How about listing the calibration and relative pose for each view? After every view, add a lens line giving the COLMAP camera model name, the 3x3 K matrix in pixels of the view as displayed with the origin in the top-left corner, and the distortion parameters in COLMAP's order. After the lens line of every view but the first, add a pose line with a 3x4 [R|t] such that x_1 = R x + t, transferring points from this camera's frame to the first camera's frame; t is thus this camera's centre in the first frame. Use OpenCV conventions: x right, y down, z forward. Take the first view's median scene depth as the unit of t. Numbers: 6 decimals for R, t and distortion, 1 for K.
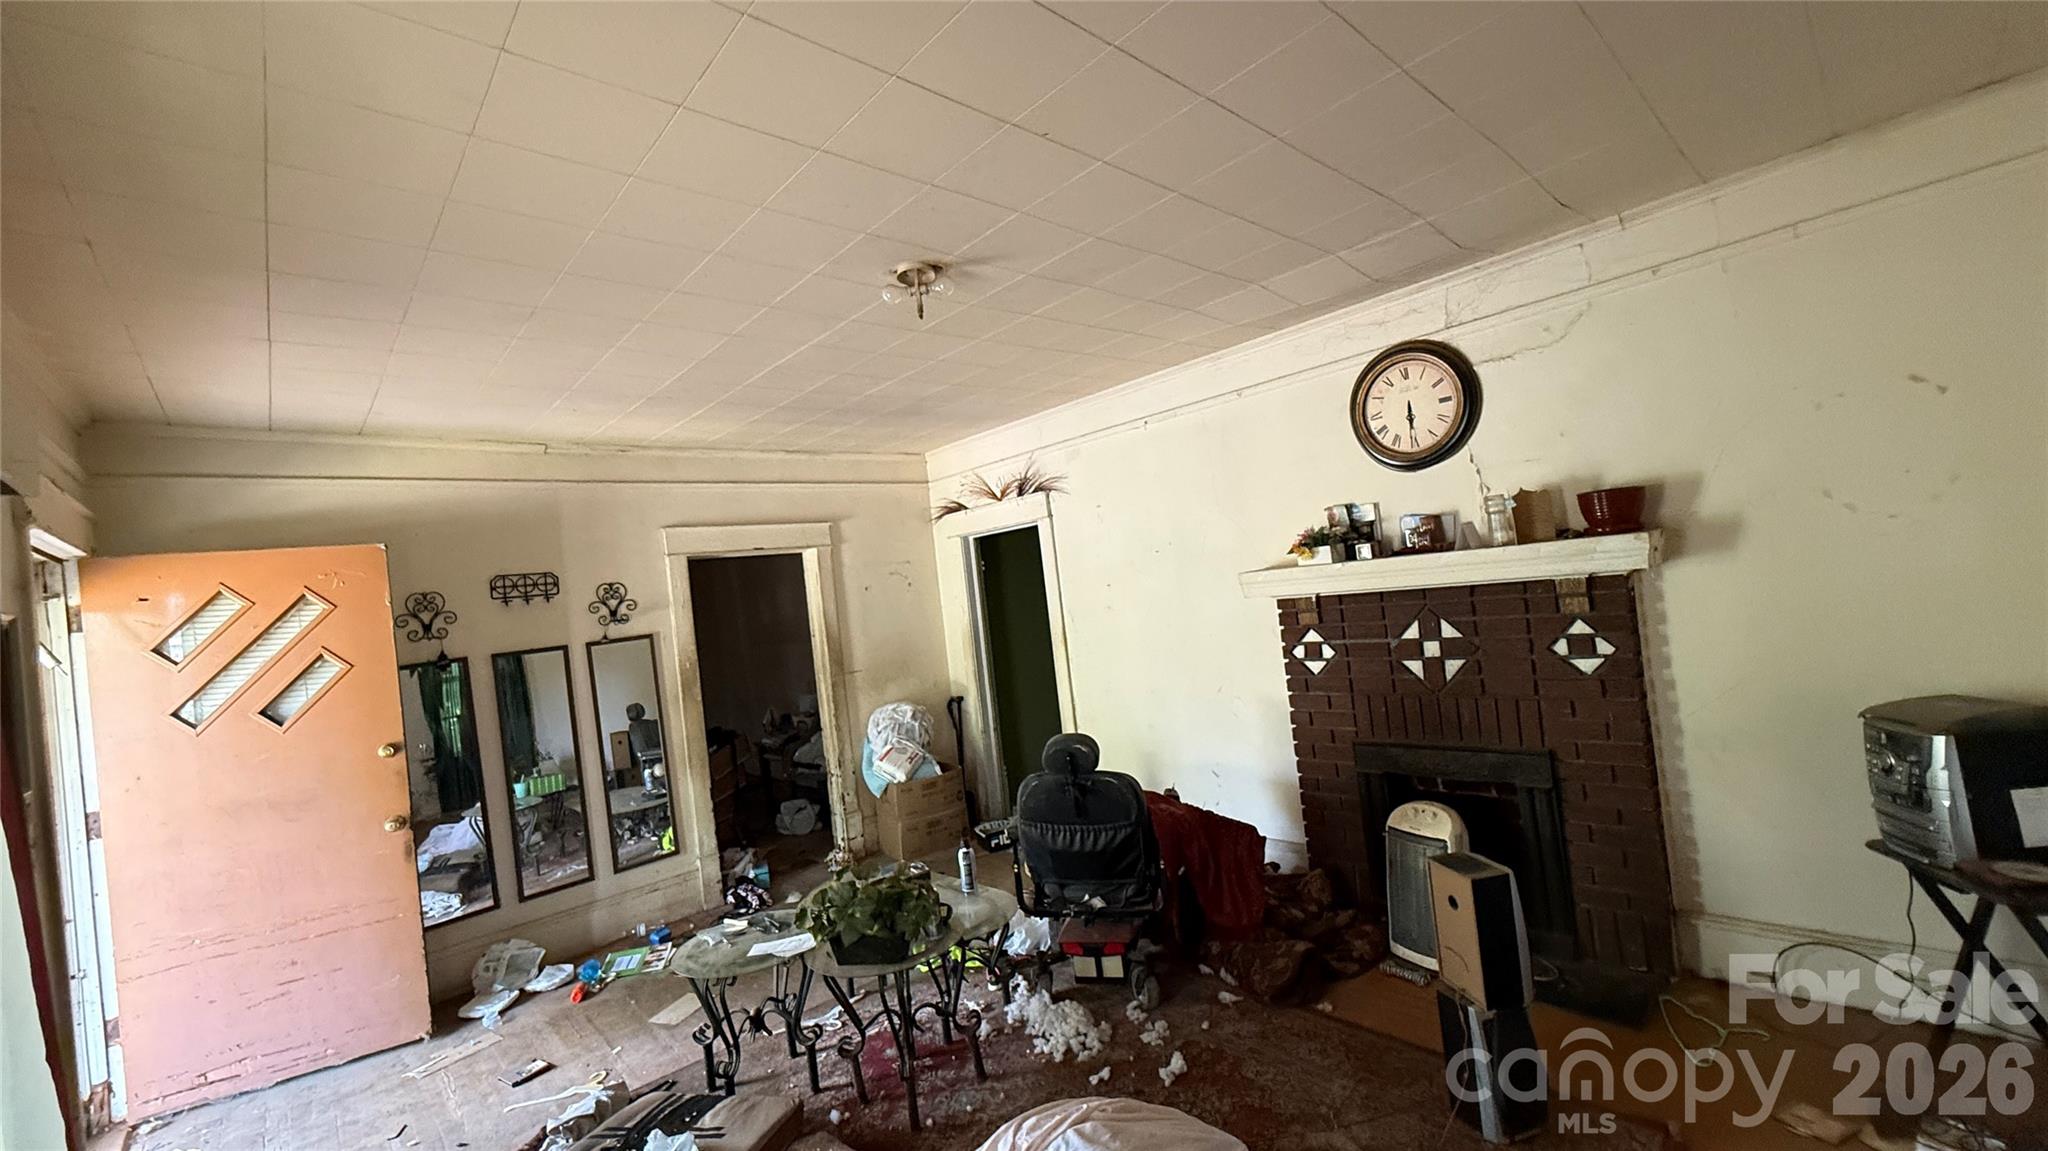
lens RADIAL K [[816.9, 0, 1029.5], [0, 816.9, 573.2], [0, 0, 1]] dist [0.000201, 0.000619]
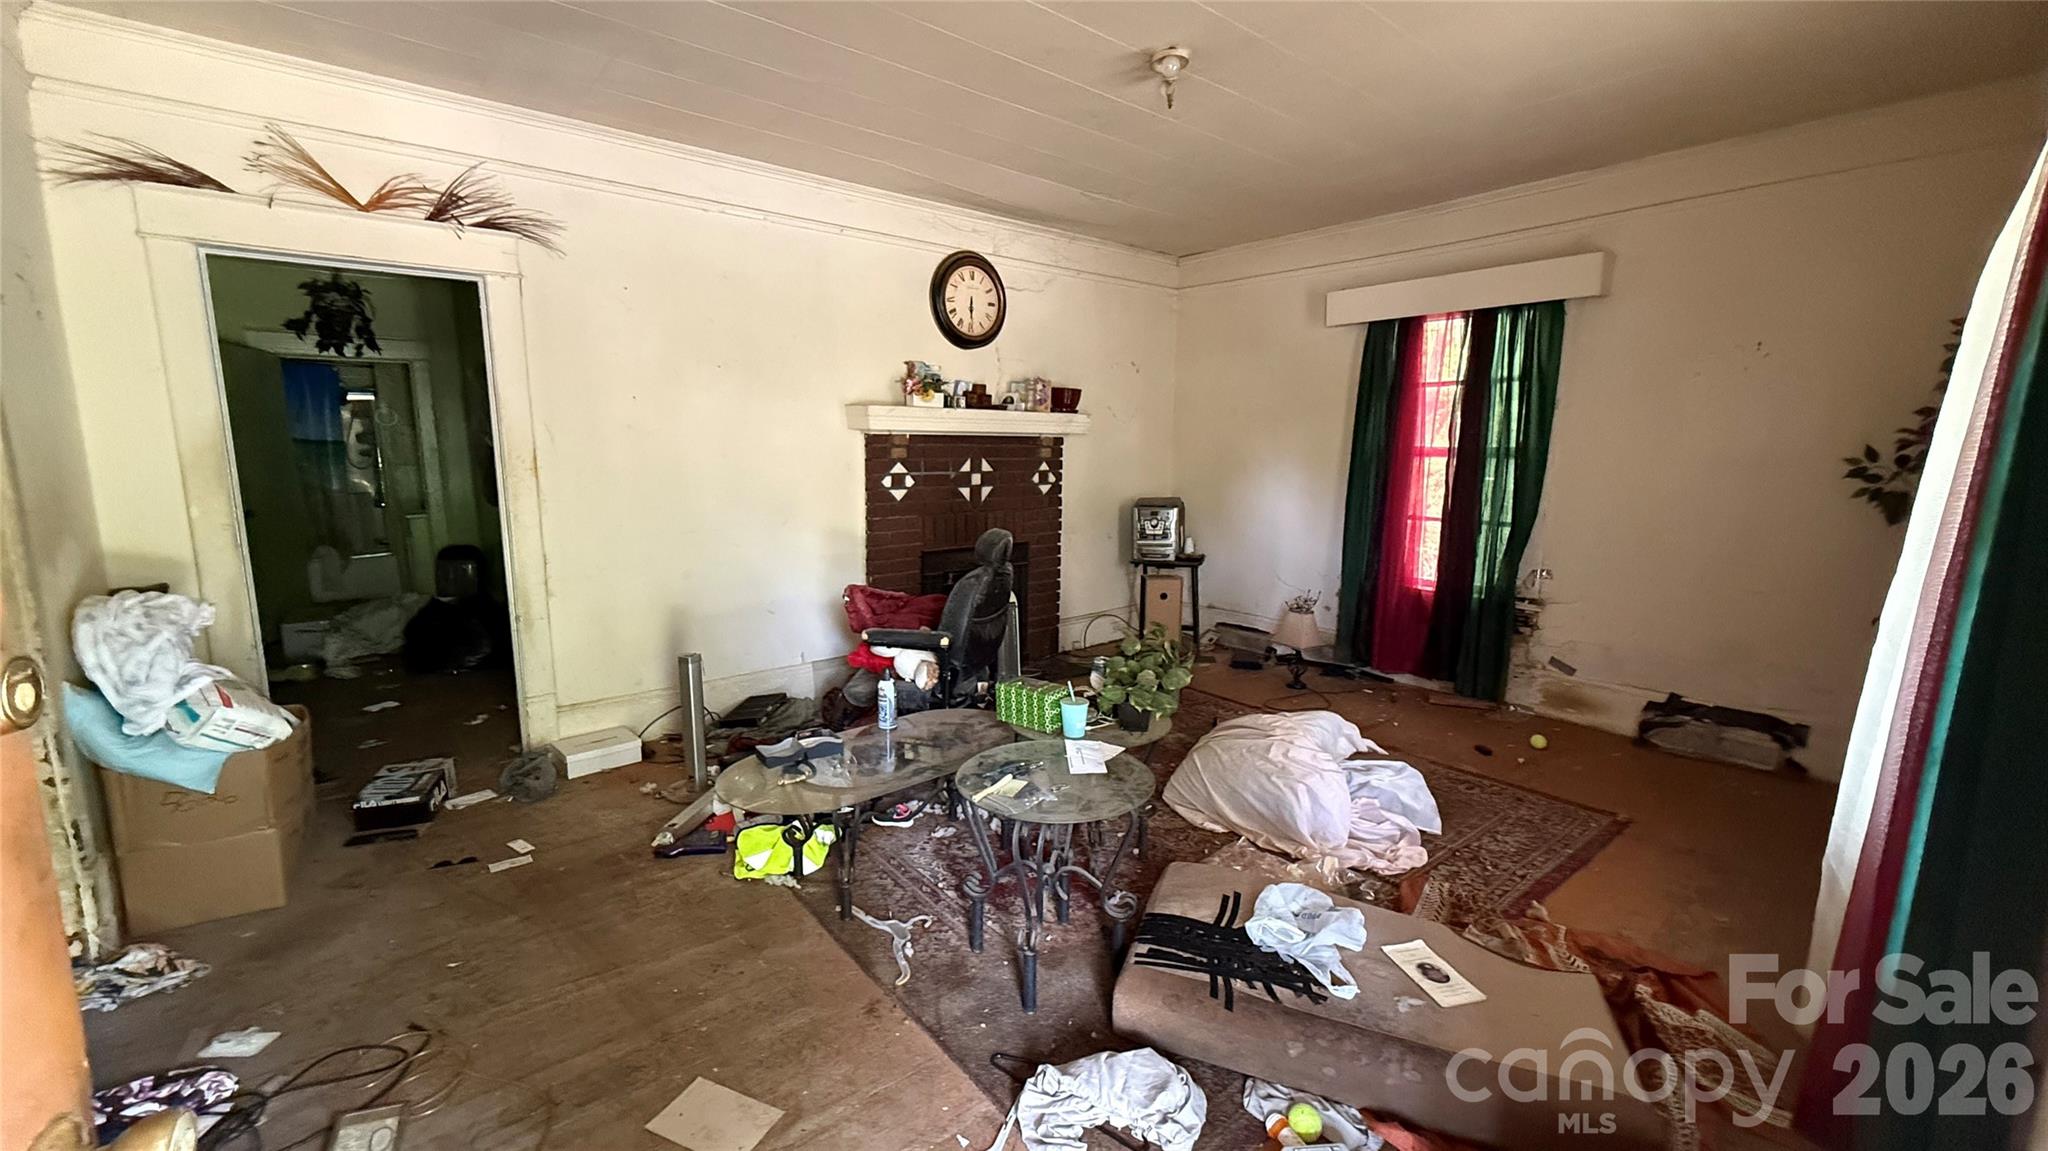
lens RADIAL K [[816.9, 0, 1027.3], [0, 816.9, 571.5], [0, 0, 1]] dist [0.000201, 0.000619]
pose [[0.047930, -0.038003, 0.998127, -0.921974], [-0.026134, 0.998886, 0.039286, 0.194577], [-0.998509, -0.027968, 0.046884, 0.838831]]
